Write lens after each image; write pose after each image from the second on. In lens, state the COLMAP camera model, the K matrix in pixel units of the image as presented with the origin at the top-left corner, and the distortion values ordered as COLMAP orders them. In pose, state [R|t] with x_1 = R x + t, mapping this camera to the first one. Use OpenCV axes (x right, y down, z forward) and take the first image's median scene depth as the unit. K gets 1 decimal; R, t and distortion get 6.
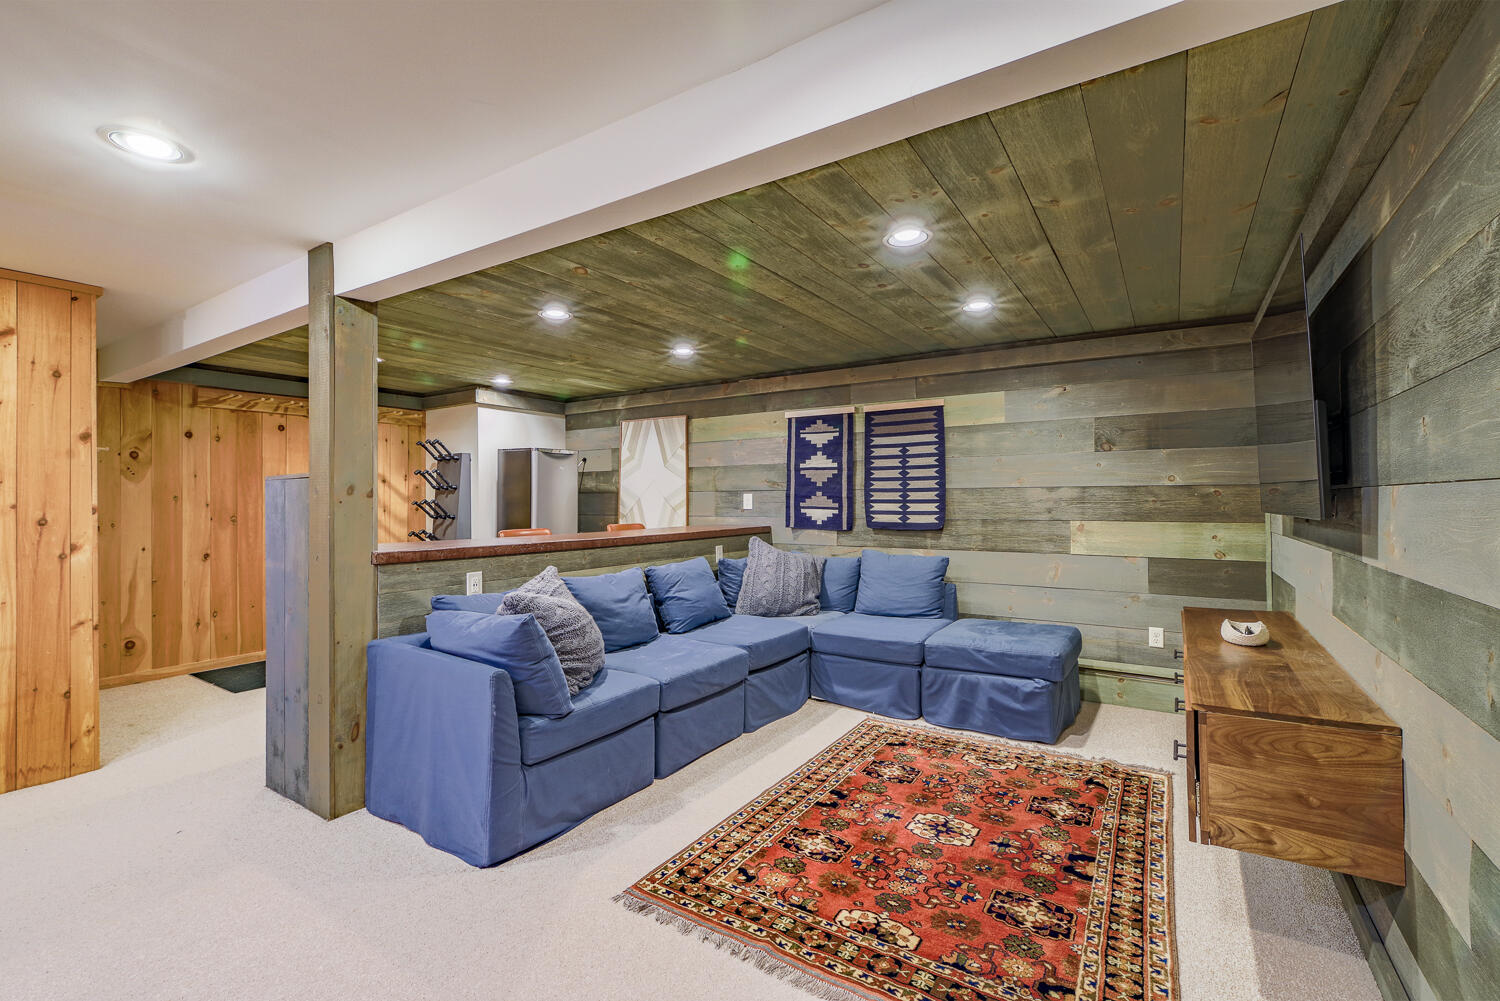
lens RADIAL K [[652.2, 0, 745.9], [0, 652.2, 492.0], [0, 0, 1]] dist [0.004638, 0.000508]
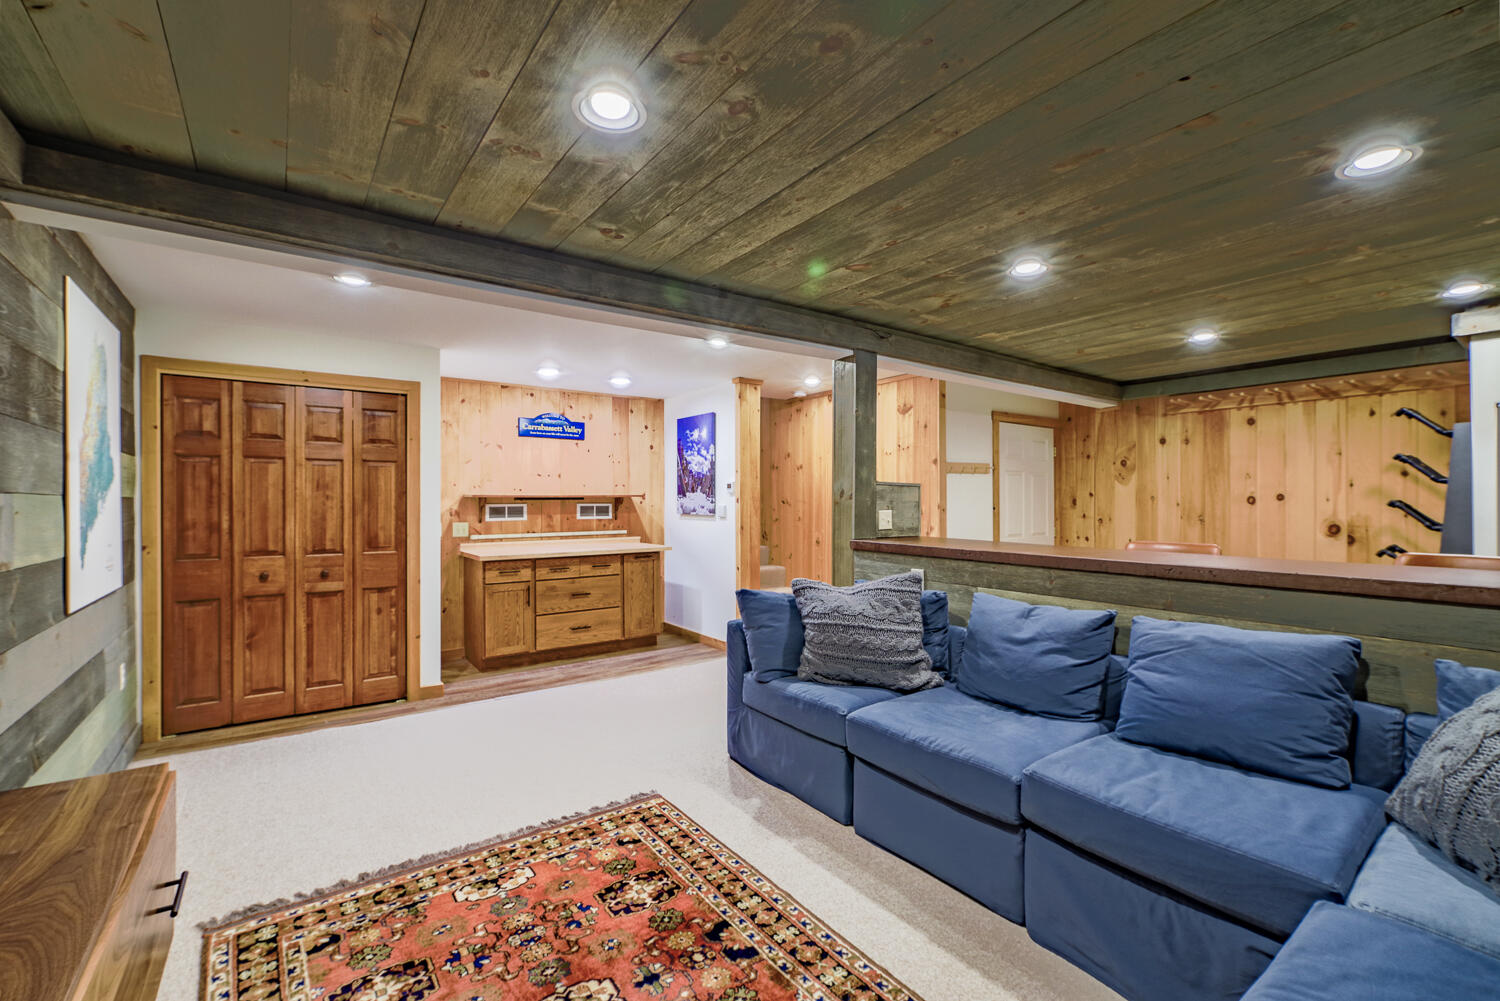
lens RADIAL K [[652.2, 0, 747.2], [0, 652.2, 503.8], [0, 0, 1]] dist [0.004638, 0.000508]
pose [[-0.355991, 0.009607, -0.934440, 0.790956], [0.011940, 0.999912, 0.005731, 0.007654], [0.934413, -0.009117, -0.356075, 1.312481]]
